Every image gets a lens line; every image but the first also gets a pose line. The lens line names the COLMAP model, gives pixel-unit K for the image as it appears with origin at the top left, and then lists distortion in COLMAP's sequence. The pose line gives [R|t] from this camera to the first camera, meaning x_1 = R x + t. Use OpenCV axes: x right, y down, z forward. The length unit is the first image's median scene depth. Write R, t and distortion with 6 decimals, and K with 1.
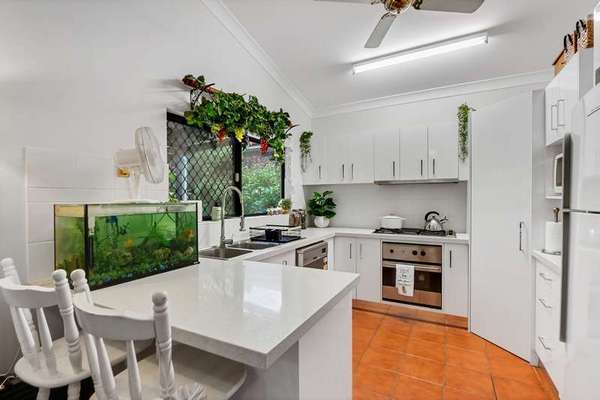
lens RADIAL K [[272.4, 0, 302.8], [0, 272.4, 200.2], [0, 0, 1]] dist [-0.001112, 0.000789]
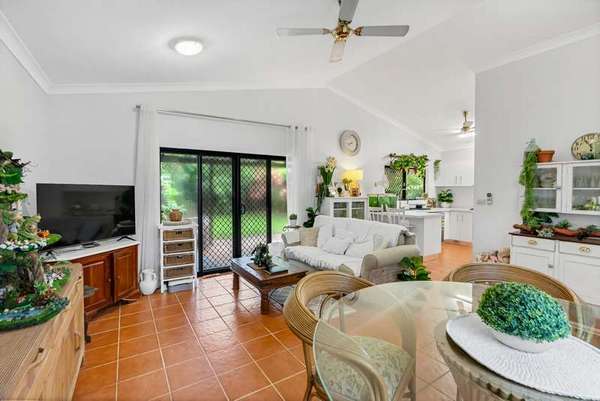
lens RADIAL K [[272.4, 0, 305.2], [0, 272.4, 190.9], [0, 0, 1]] dist [-0.001112, 0.000789]
pose [[0.877497, 0.008900, -0.479499, 0.139214], [-0.011662, 0.999928, -0.002782, -0.006056], [0.479440, 0.008033, 0.877538, -1.395177]]
